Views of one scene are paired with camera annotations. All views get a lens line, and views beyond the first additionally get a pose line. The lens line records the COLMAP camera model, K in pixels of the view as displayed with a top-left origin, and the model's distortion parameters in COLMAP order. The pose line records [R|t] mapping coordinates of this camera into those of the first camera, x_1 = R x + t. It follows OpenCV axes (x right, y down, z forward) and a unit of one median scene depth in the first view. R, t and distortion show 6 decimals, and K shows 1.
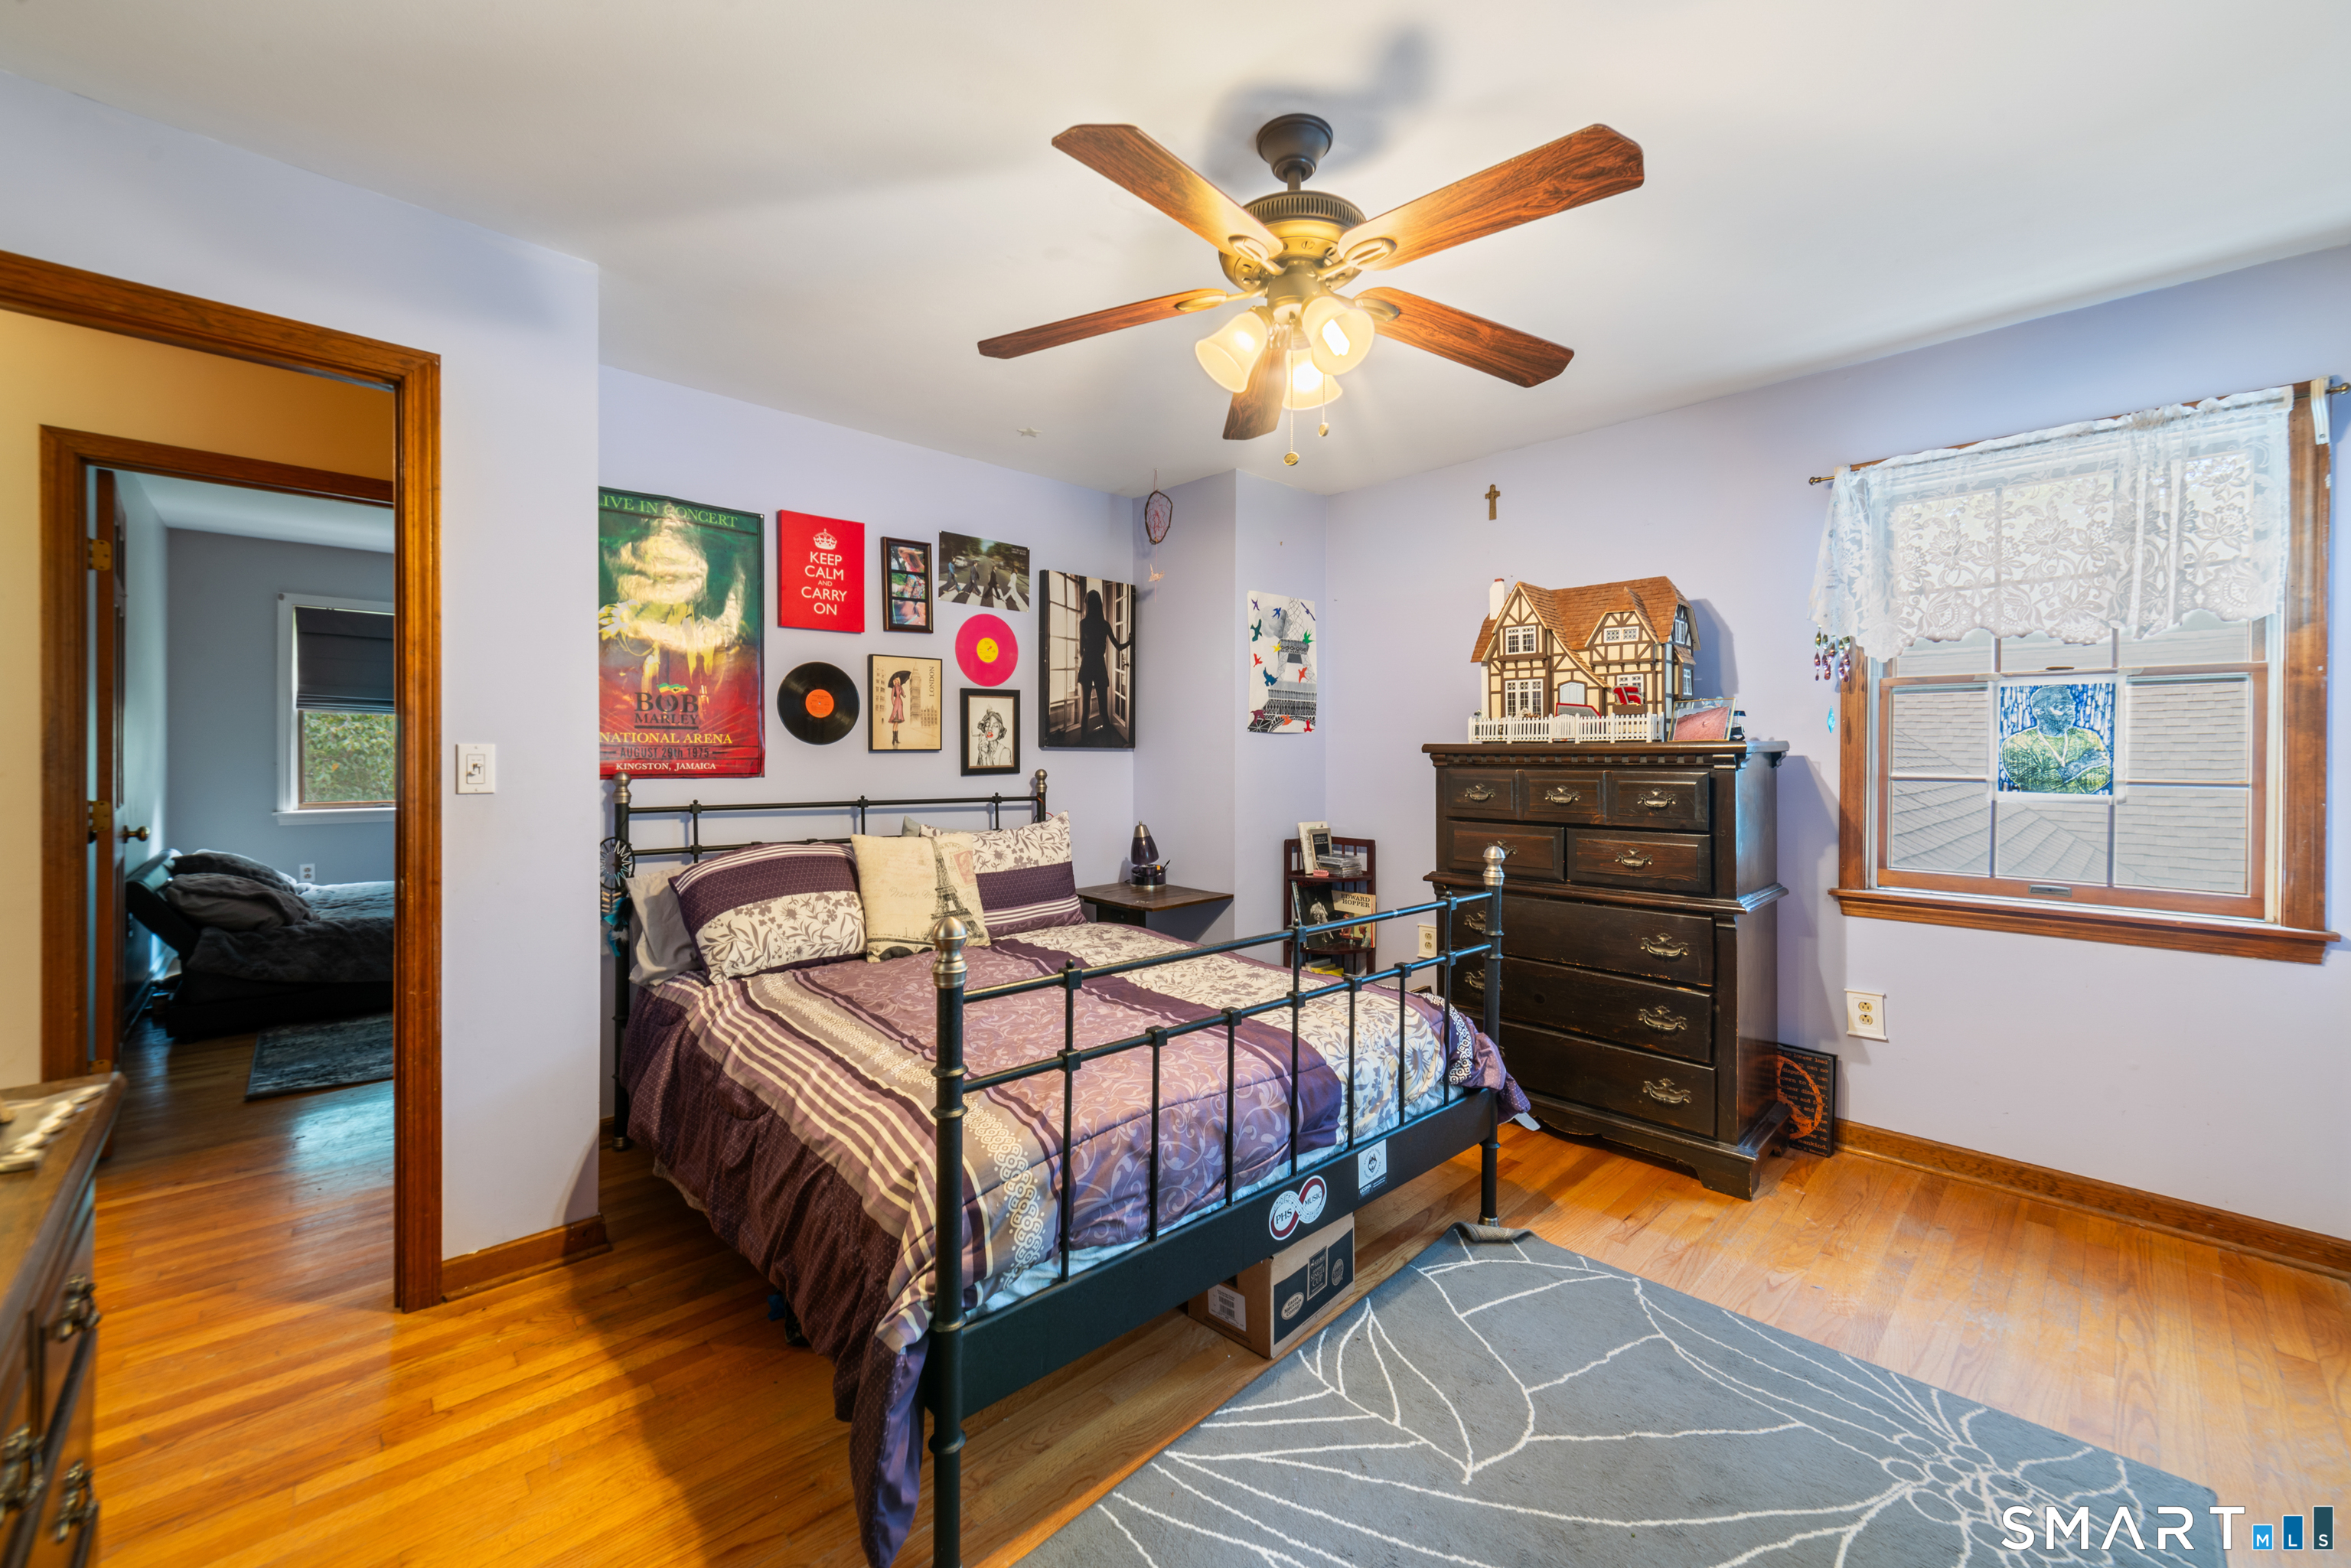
lens RADIAL K [[924.7, 0, 1181.0], [0, 924.7, 749.0], [0, 0, 1]] dist [-0.002899, 0.000333]
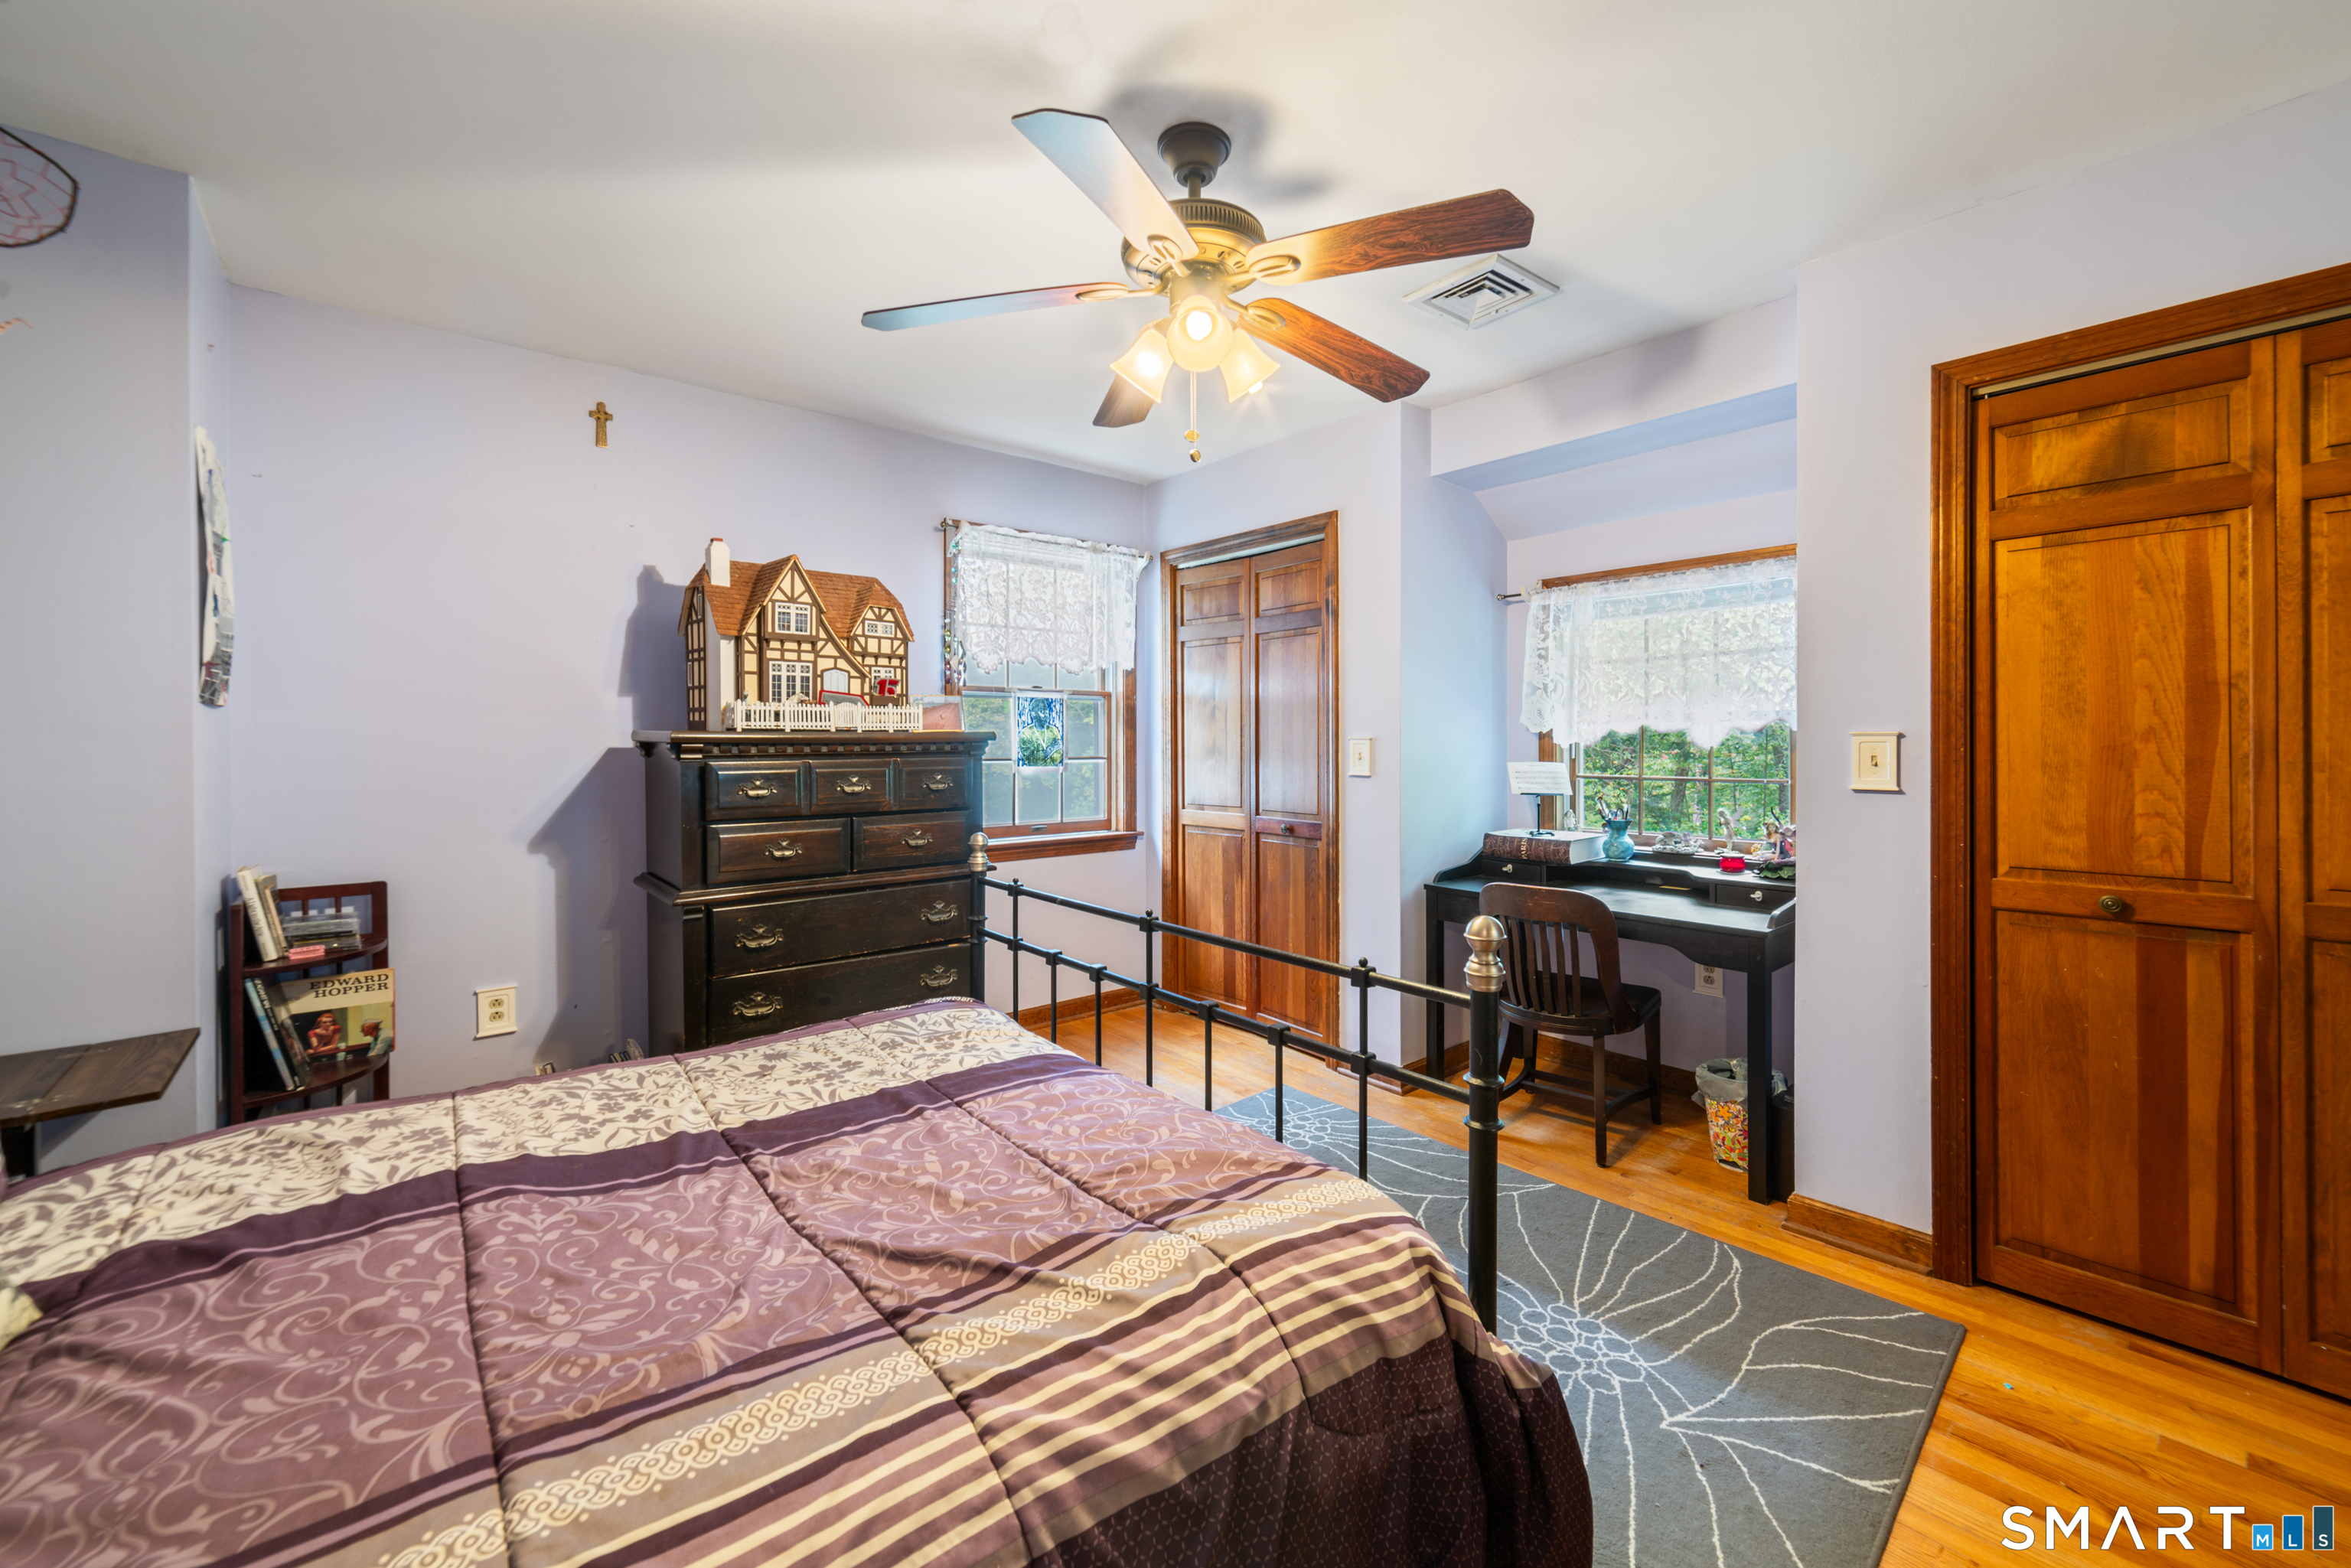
lens RADIAL K [[946.7, 0, 1170.2], [0, 946.7, 736.1], [0, 0, 1]] dist [0.024089, 0.000068]
pose [[0.073474, 0.003624, 0.997291, -0.567633], [-0.001916, 0.999992, -0.003493, 0.001151], [-0.997295, -0.001654, 0.073481, 0.585308]]
